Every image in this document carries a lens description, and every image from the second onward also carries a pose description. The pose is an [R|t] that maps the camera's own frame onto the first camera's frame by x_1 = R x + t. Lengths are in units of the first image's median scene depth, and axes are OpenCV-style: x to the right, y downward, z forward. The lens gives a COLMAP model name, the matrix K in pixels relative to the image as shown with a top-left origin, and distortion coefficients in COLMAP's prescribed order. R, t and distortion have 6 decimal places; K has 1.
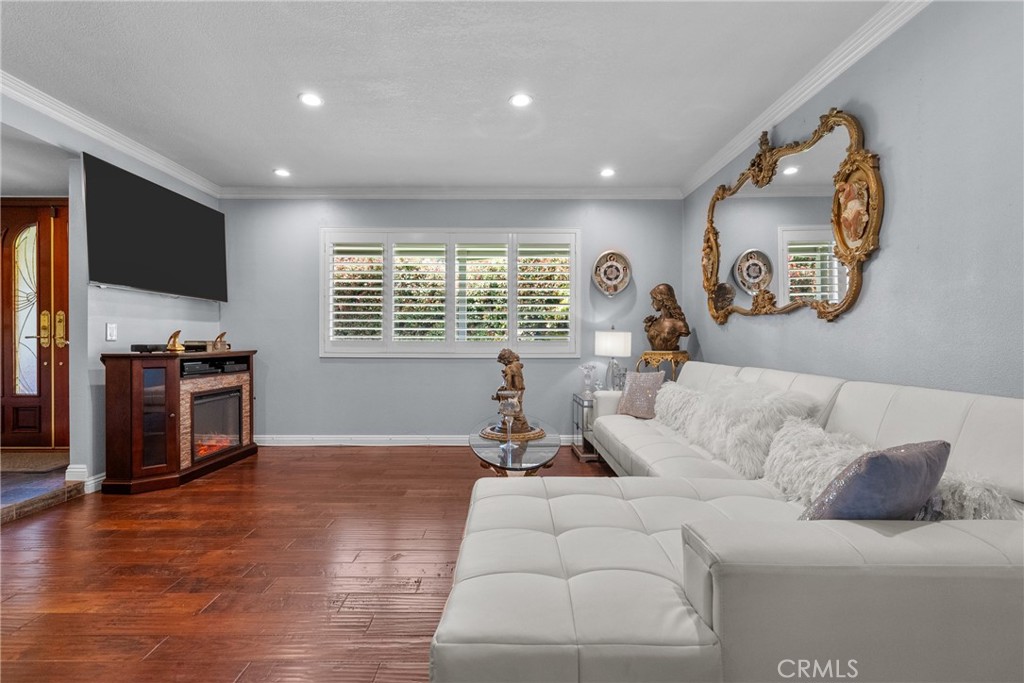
lens RADIAL K [[466.7, 0, 508.9], [0, 466.7, 344.9], [0, 0, 1]] dist [-0.006741, 0.003019]
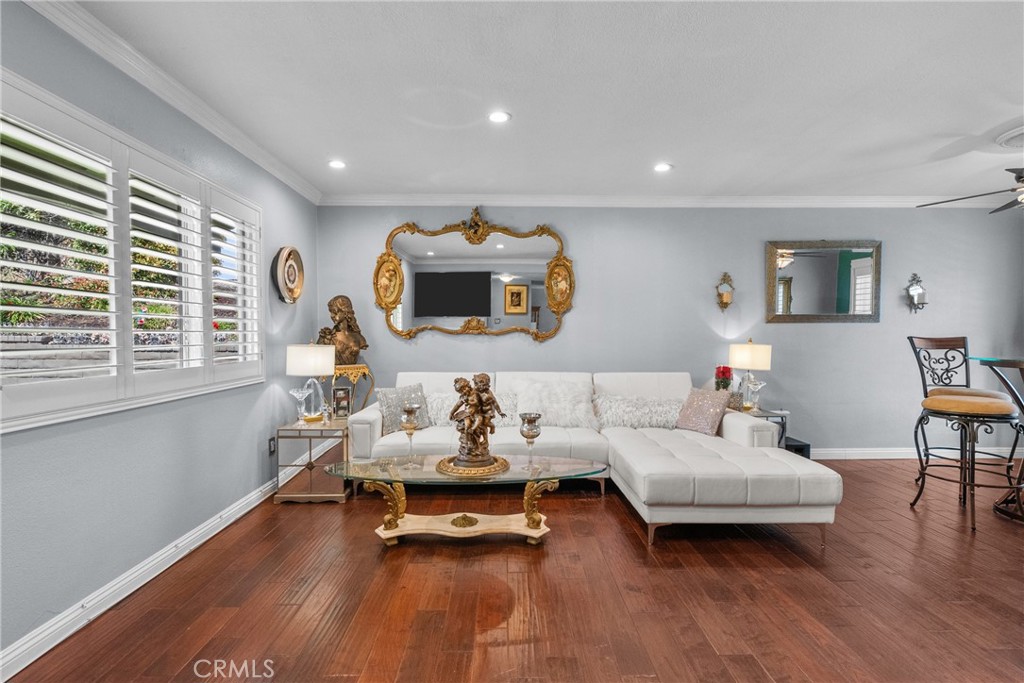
lens RADIAL K [[466.7, 0, 509.8], [0, 466.7, 347.2], [0, 0, 1]] dist [-0.006741, 0.003019]
pose [[-0.007774, -0.028458, 0.999565, -0.691345], [0.009219, 0.999550, 0.028530, -0.053285], [-0.999927, 0.009437, -0.007508, 0.716982]]
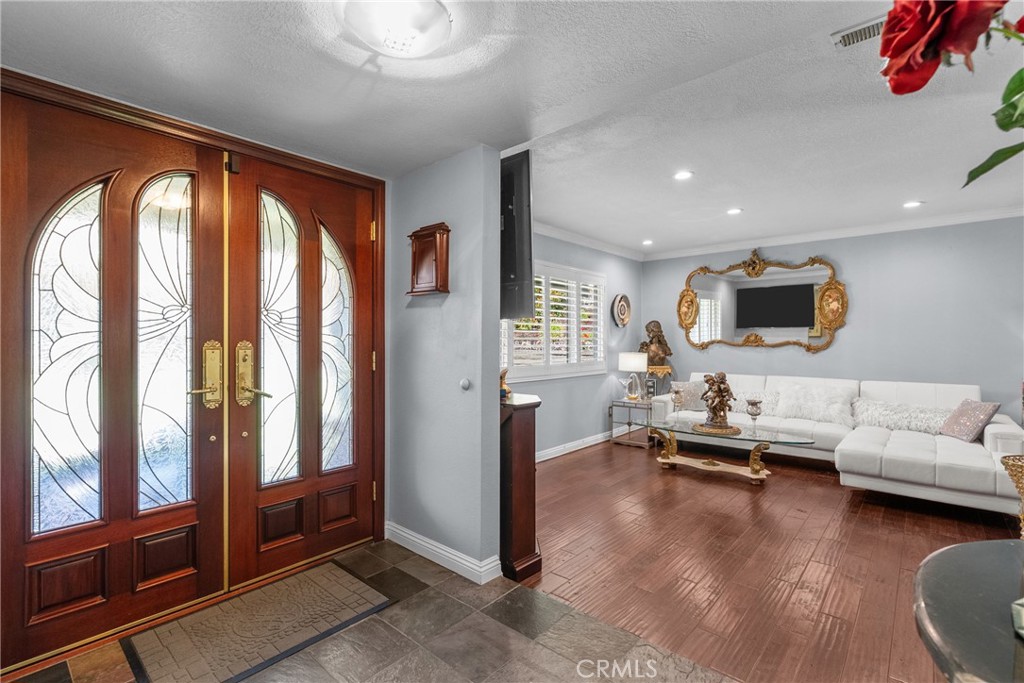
lens RADIAL K [[466.7, 0, 509.2], [0, 466.7, 341.9], [0, 0, 1]] dist [-0.006741, 0.003019]
pose [[0.667616, -0.002249, 0.744503, -1.168629], [0.007781, 0.999962, -0.003956, -0.067316], [-0.744466, 0.008434, 0.667608, 0.386026]]
